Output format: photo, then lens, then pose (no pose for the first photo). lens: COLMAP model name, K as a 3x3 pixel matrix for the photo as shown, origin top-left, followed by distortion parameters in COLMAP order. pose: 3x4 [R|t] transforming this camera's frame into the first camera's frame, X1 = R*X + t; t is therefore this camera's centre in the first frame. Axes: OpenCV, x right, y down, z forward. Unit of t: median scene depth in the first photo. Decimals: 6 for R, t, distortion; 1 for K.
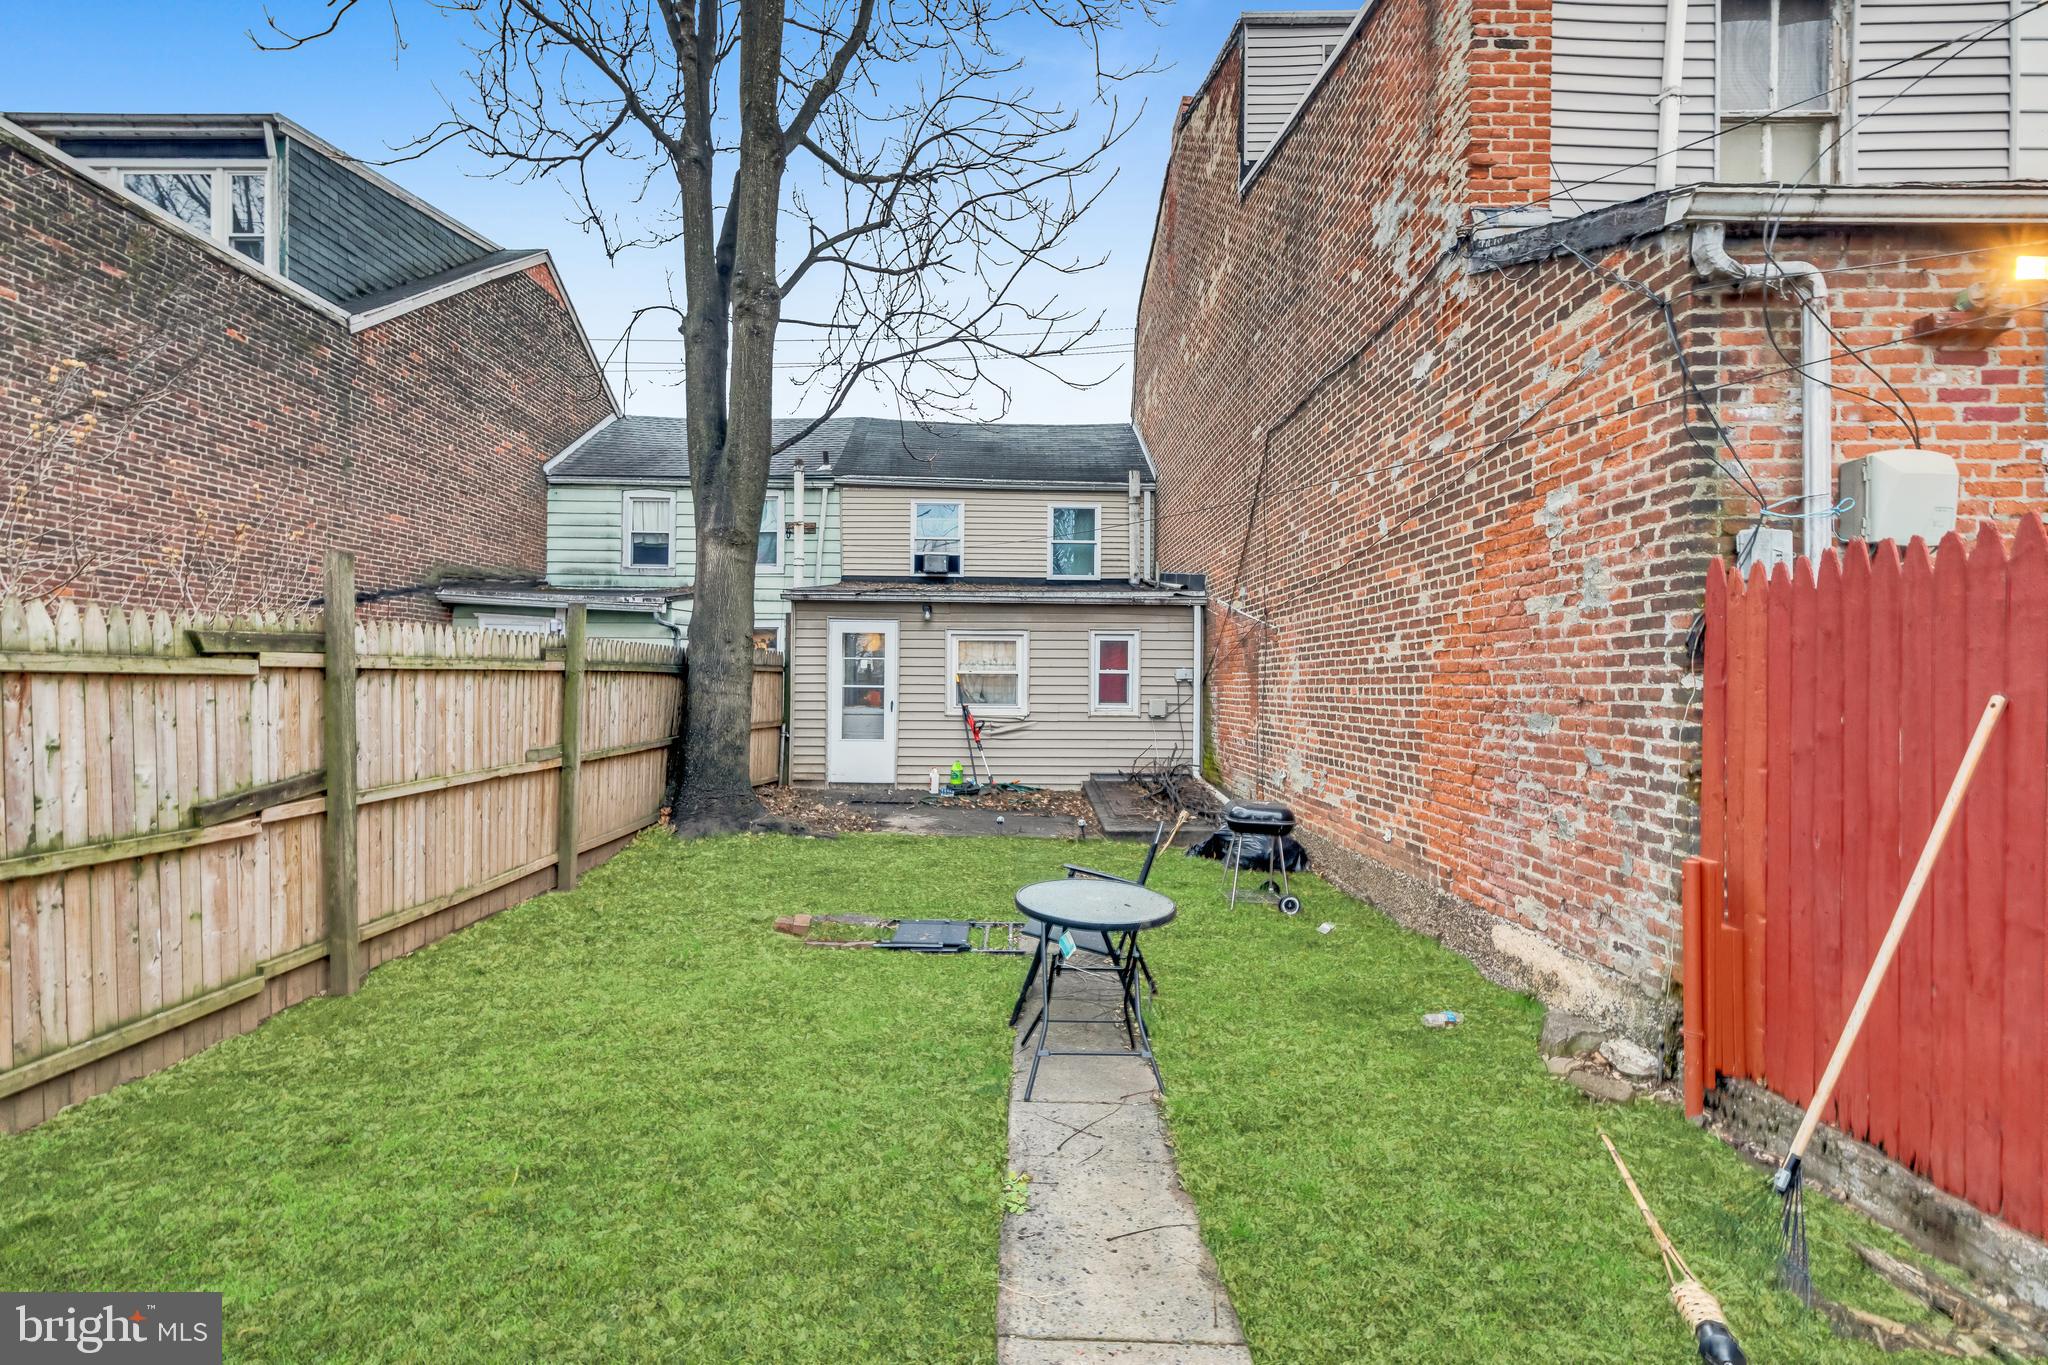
lens RADIAL K [[882.7, 0, 1024.0], [0, 882.7, 682.5], [0, 0, 1]] dist [-0.000557, -0.000252]
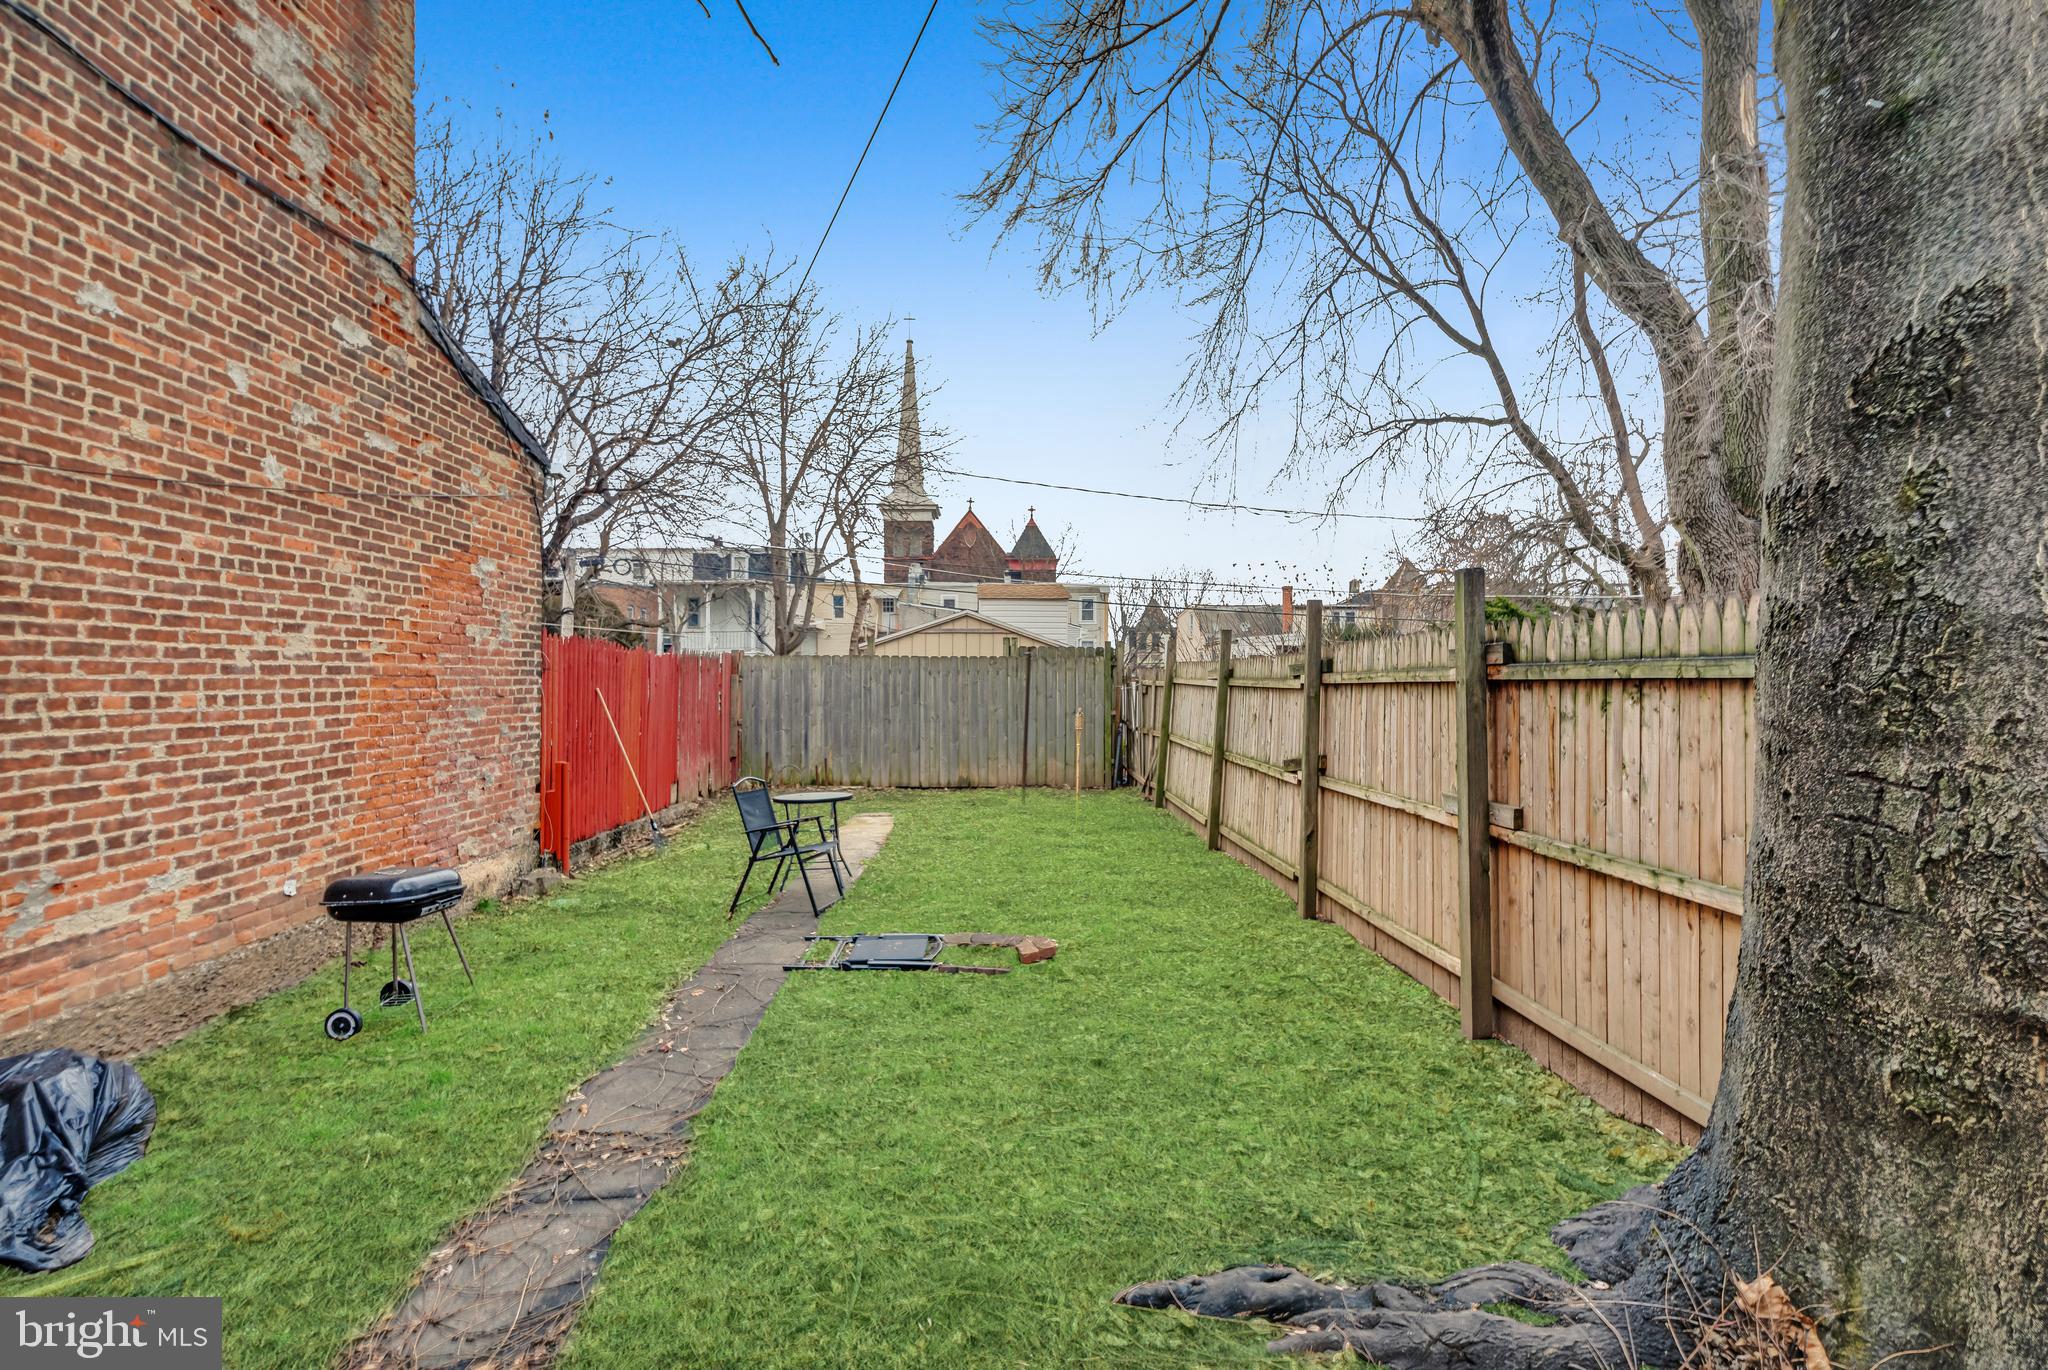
lens RADIAL K [[897.2, 0, 1019.2], [0, 897.2, 673.1], [0, 0, 1]] dist [0.000463, 0.000165]
pose [[-0.999647, -0.006811, -0.025672, -0.228980], [-0.006561, 0.999930, -0.009819, -0.009639], [0.025737, -0.009647, -0.999622, 2.151750]]
